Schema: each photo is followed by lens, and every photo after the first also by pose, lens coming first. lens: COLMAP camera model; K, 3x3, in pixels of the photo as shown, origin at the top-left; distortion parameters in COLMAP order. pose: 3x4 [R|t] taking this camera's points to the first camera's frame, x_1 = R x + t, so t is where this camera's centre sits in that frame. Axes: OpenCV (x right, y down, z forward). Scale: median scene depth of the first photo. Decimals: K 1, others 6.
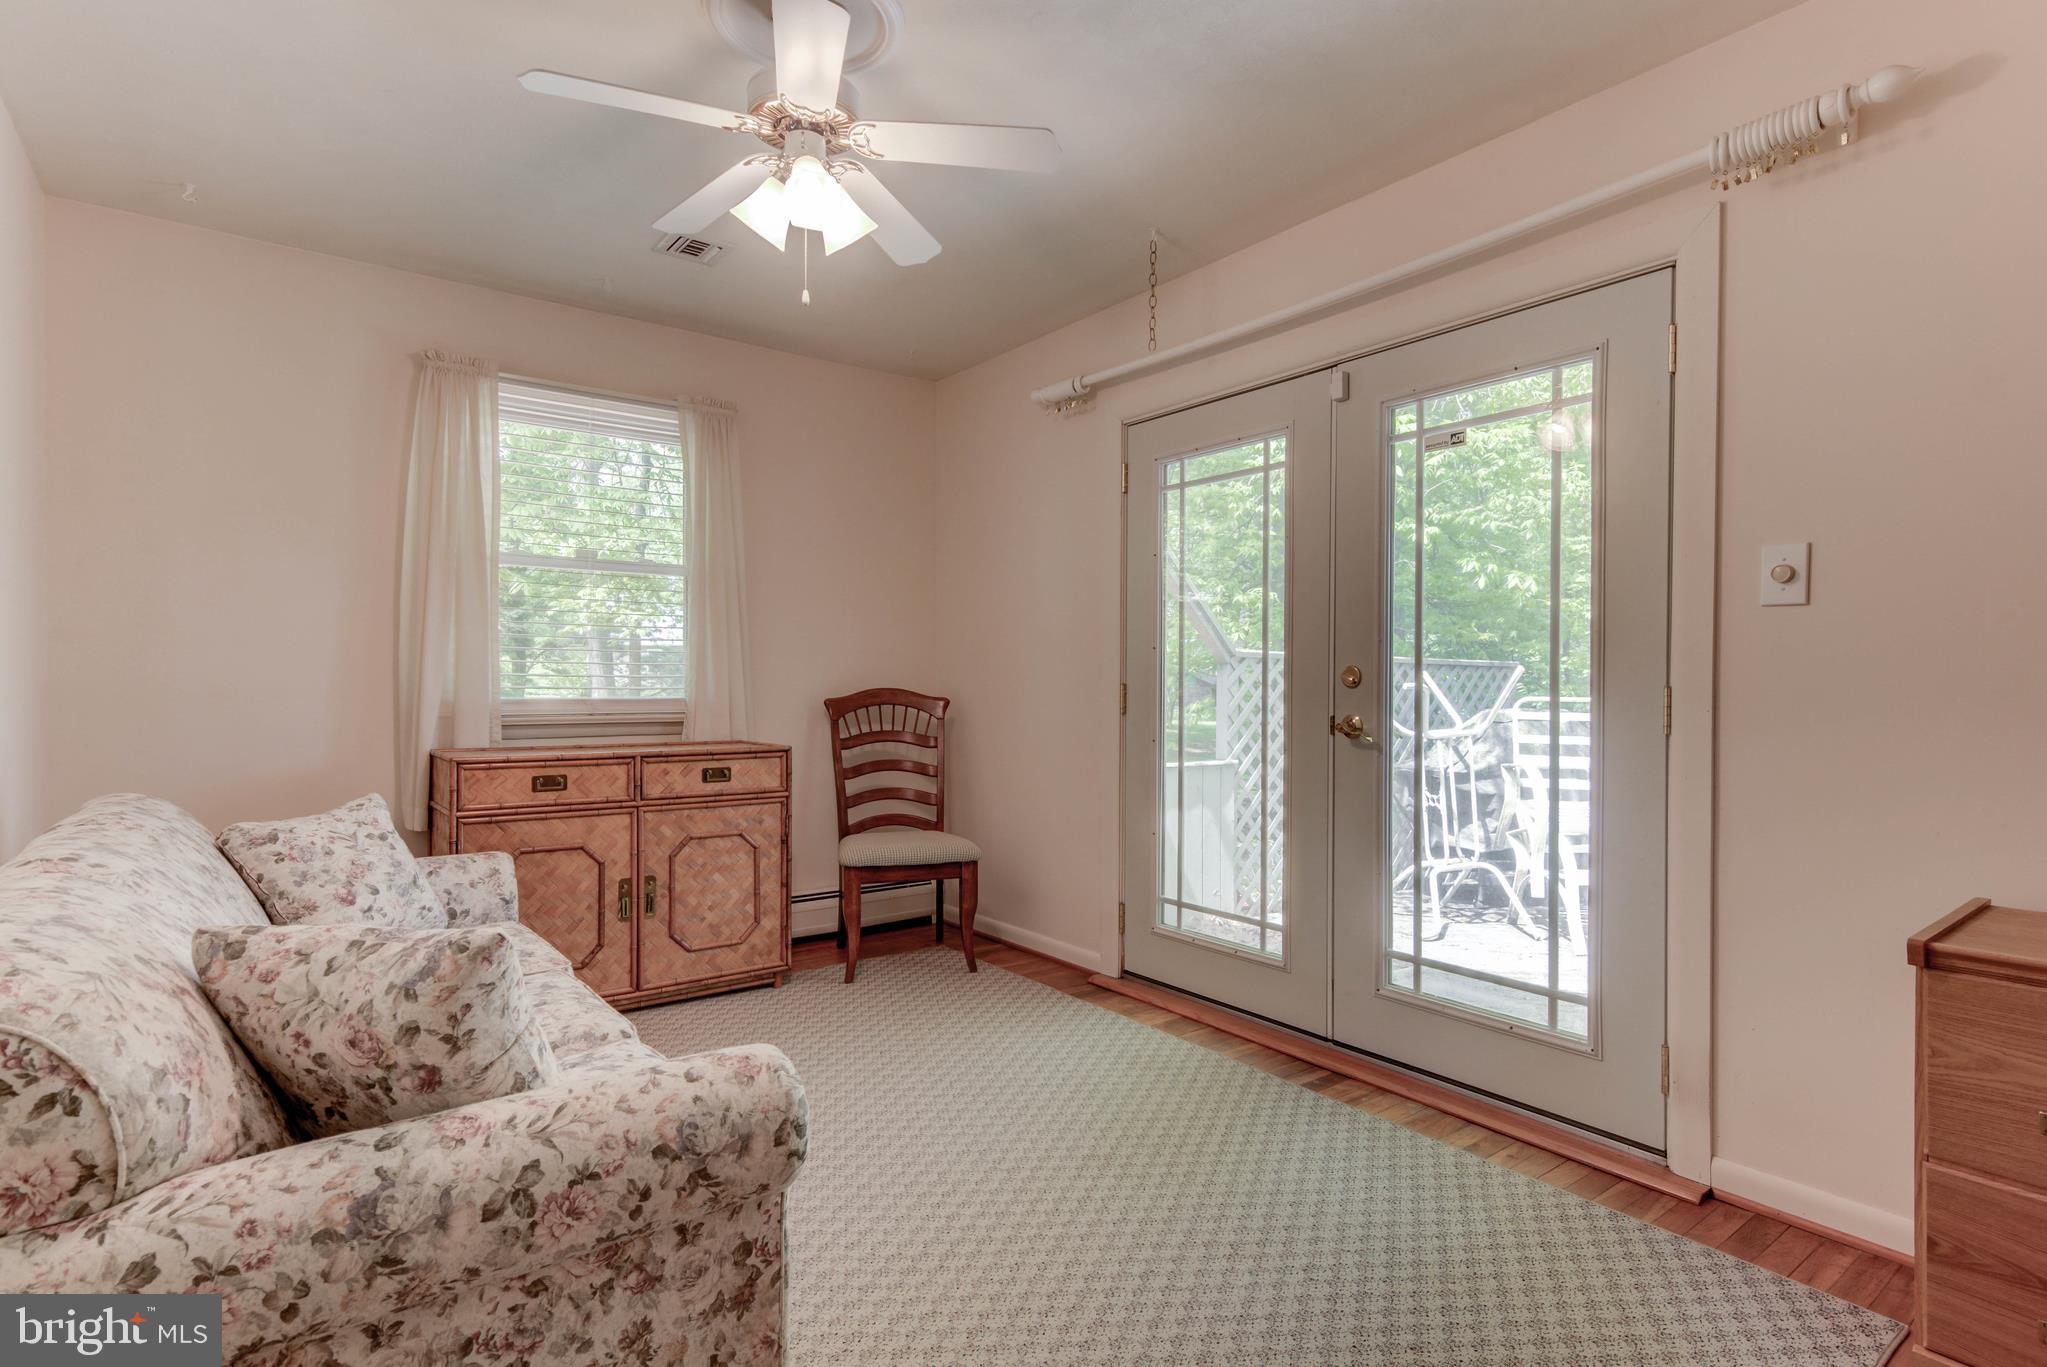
lens RADIAL K [[1027.6, 0, 1023.5], [0, 1027.6, 690.4], [0, 0, 1]] dist [0.025898, -0.011268]
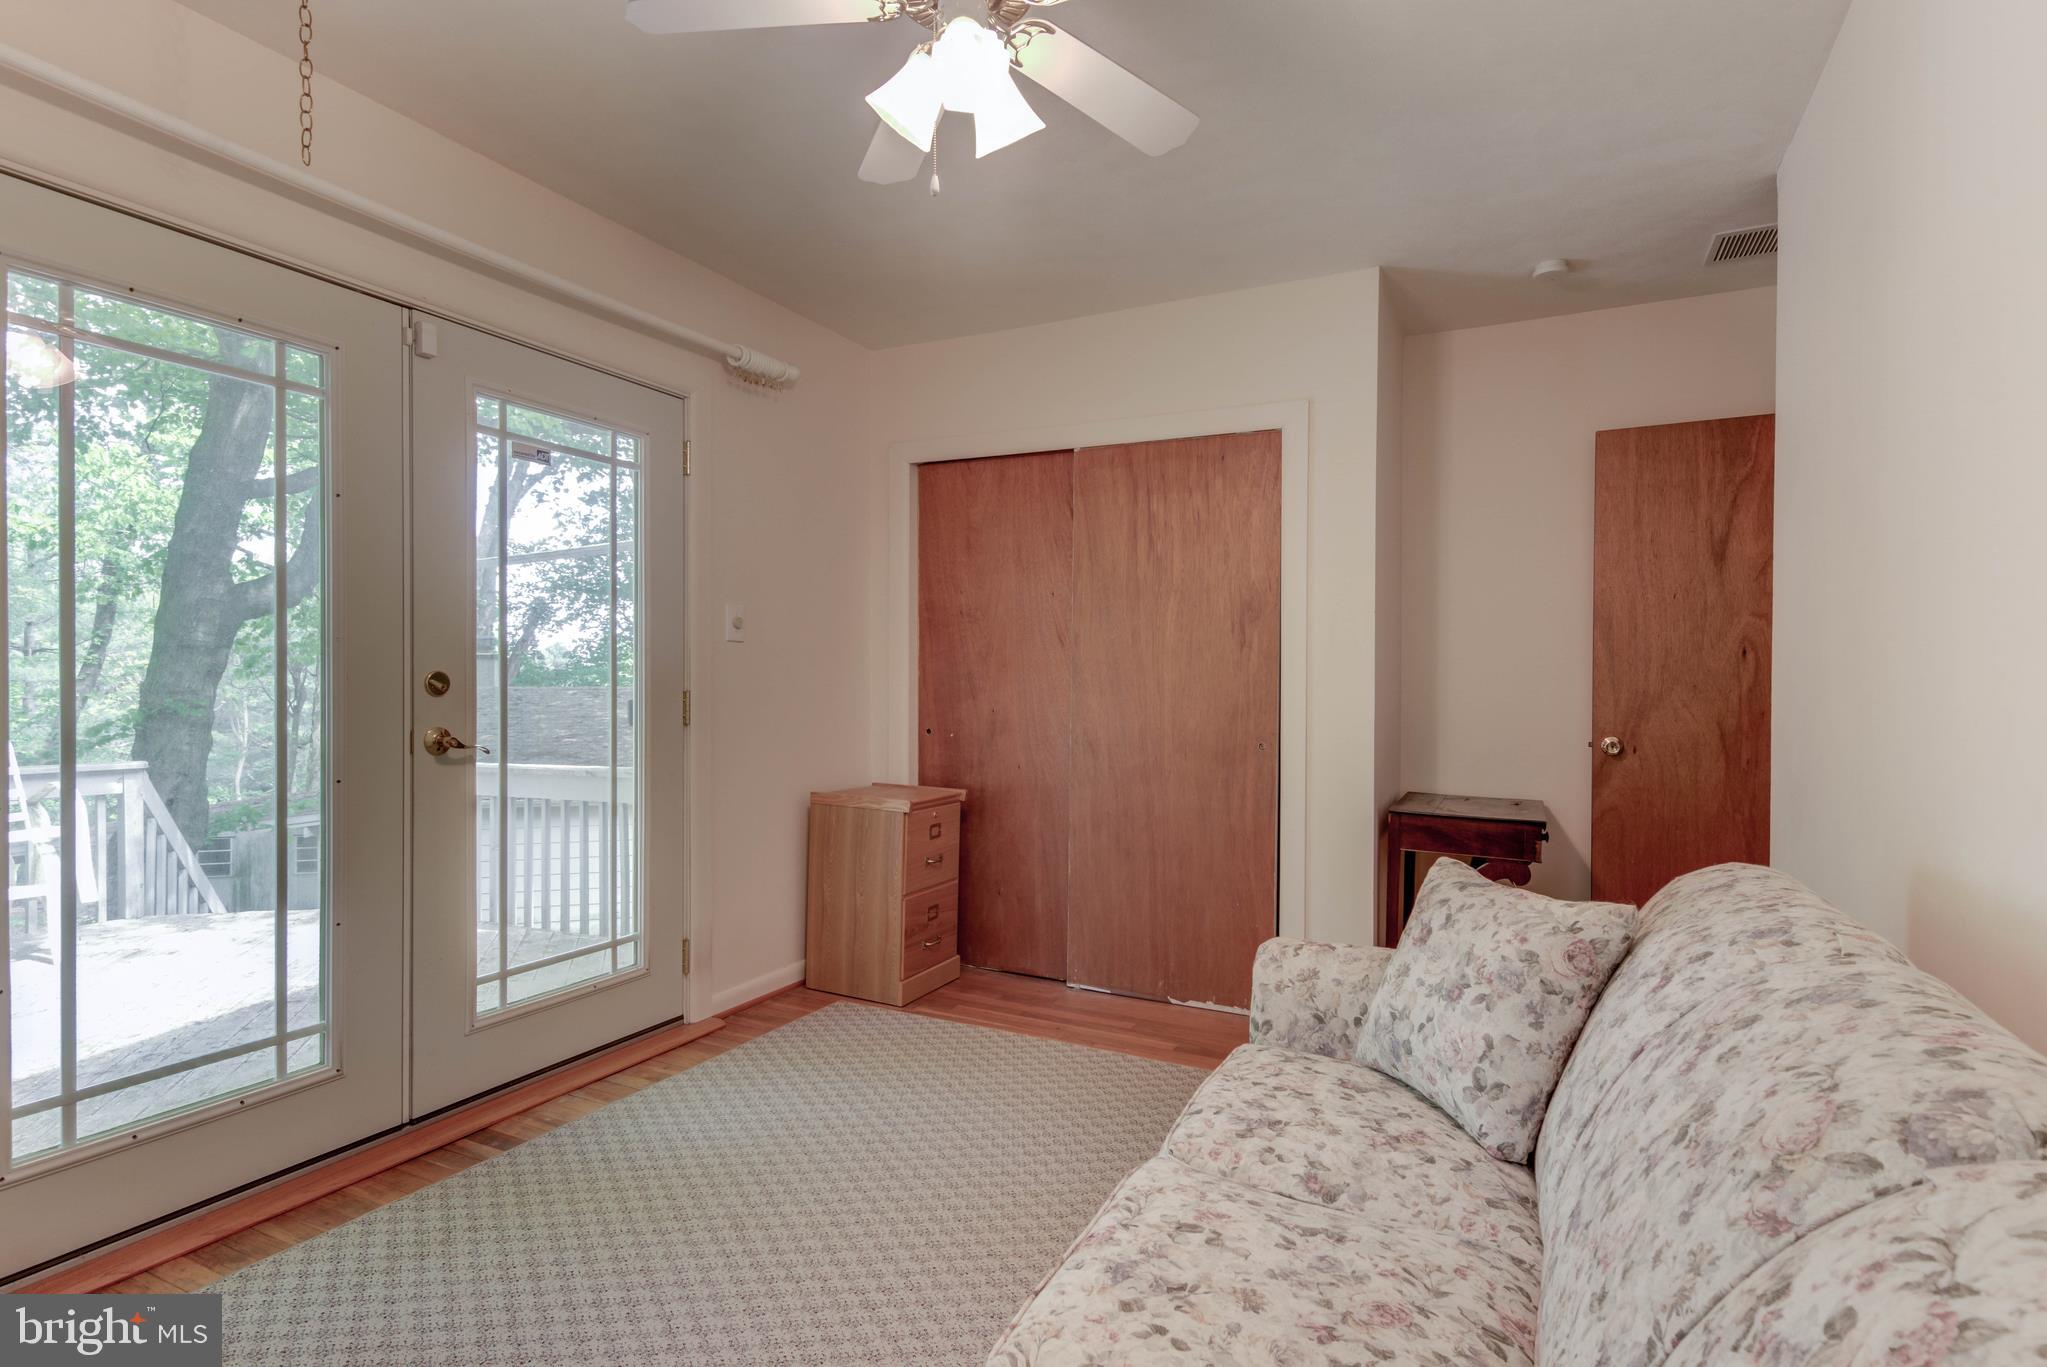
lens RADIAL K [[1027.6, 0, 1023.5], [0, 1027.6, 690.4], [0, 0, 1]] dist [0.025898, -0.011268]
pose [[-0.457900, -0.003165, 0.888998, -0.739107], [0.006081, 0.999959, 0.006692, -0.010100], [-0.888983, 0.008470, -0.457862, 1.049414]]
